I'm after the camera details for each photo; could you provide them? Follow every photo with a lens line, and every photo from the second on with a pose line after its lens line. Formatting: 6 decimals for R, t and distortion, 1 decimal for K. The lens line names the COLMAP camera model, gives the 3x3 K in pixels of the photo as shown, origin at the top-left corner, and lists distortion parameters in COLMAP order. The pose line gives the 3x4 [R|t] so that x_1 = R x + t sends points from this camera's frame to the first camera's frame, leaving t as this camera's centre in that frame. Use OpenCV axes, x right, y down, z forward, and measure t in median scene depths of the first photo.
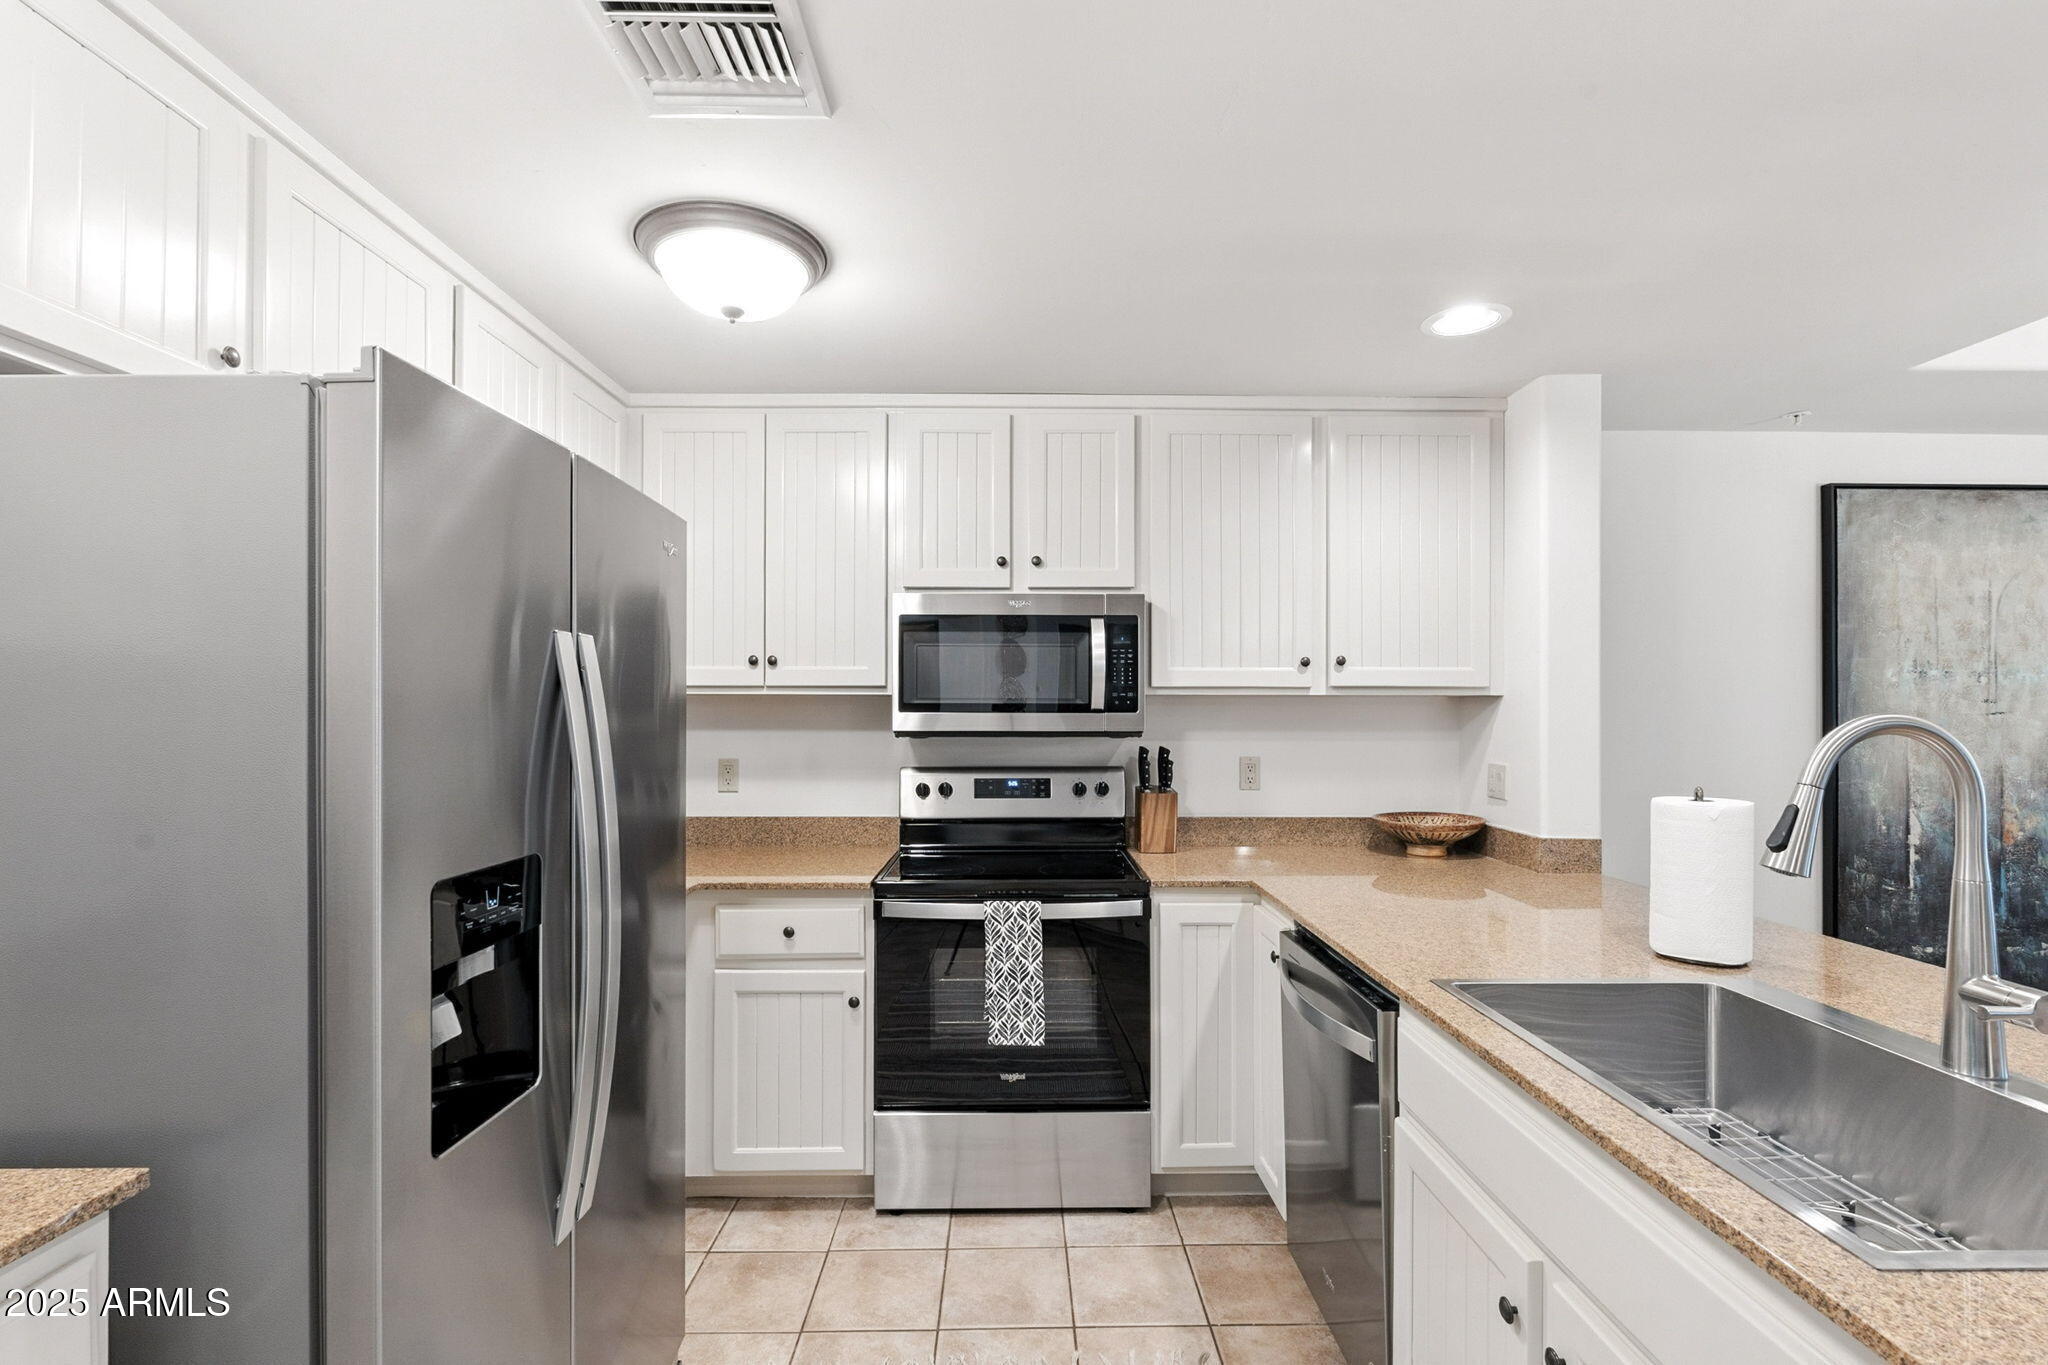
lens RADIAL K [[833.7, 0, 1027.7], [0, 833.7, 715.5], [0, 0, 1]] dist [-0.001189, -0.000115]
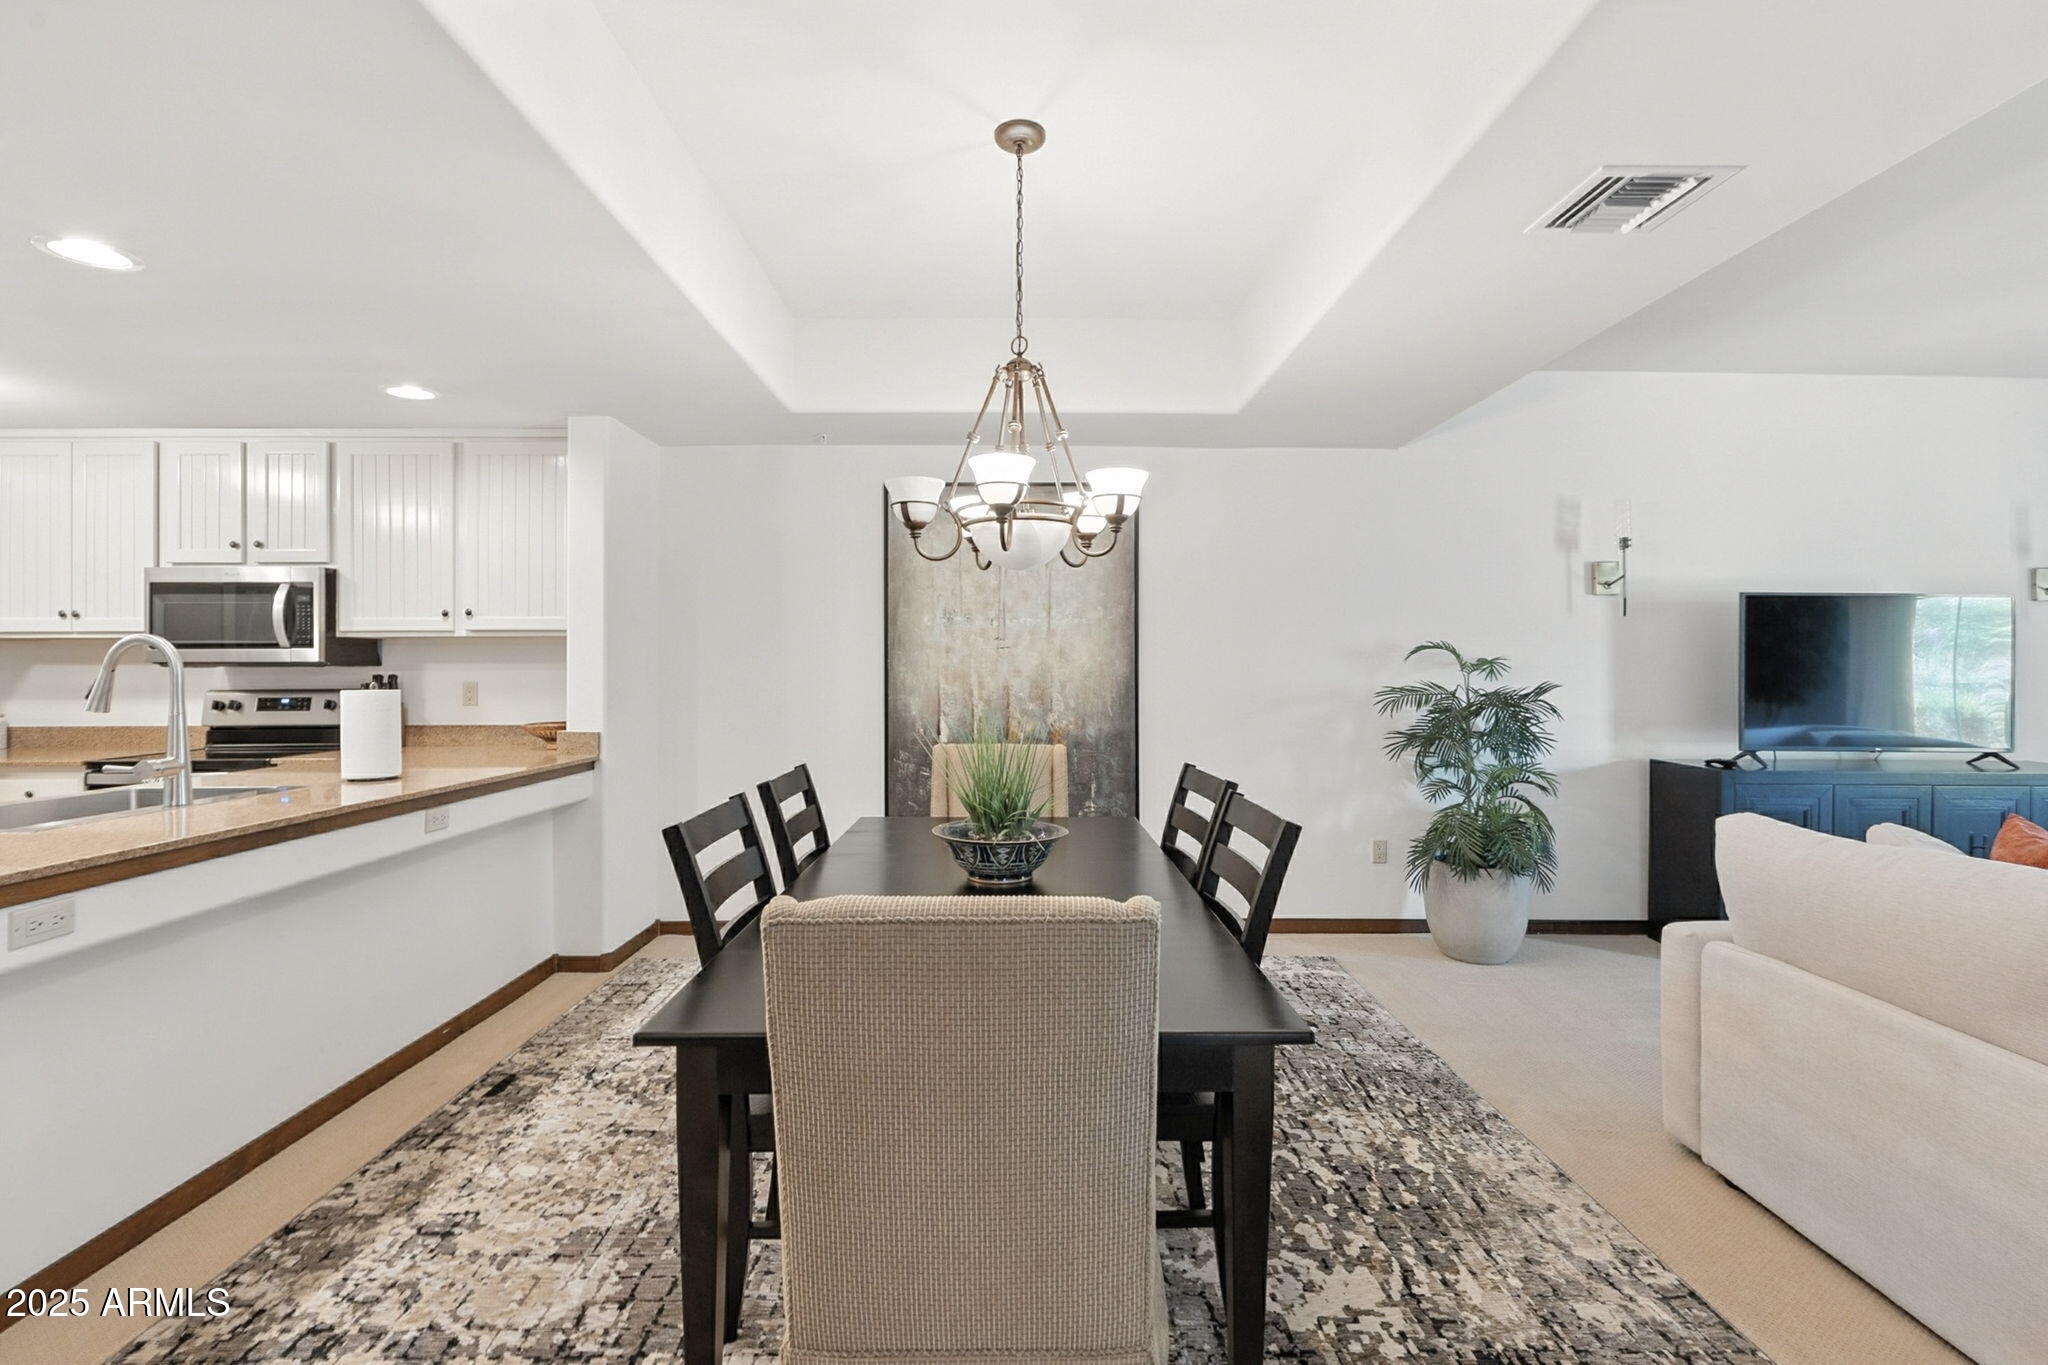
lens RADIAL K [[911.7, 0, 1028.7], [0, 911.7, 673.4], [0, 0, 1]] dist [-0.002943, -0.001325]
pose [[0.999967, -0.004531, 0.006800, 1.198578], [0.004480, 0.999962, 0.007461, 0.029344], [-0.006833, -0.007430, 0.999949, -0.523590]]
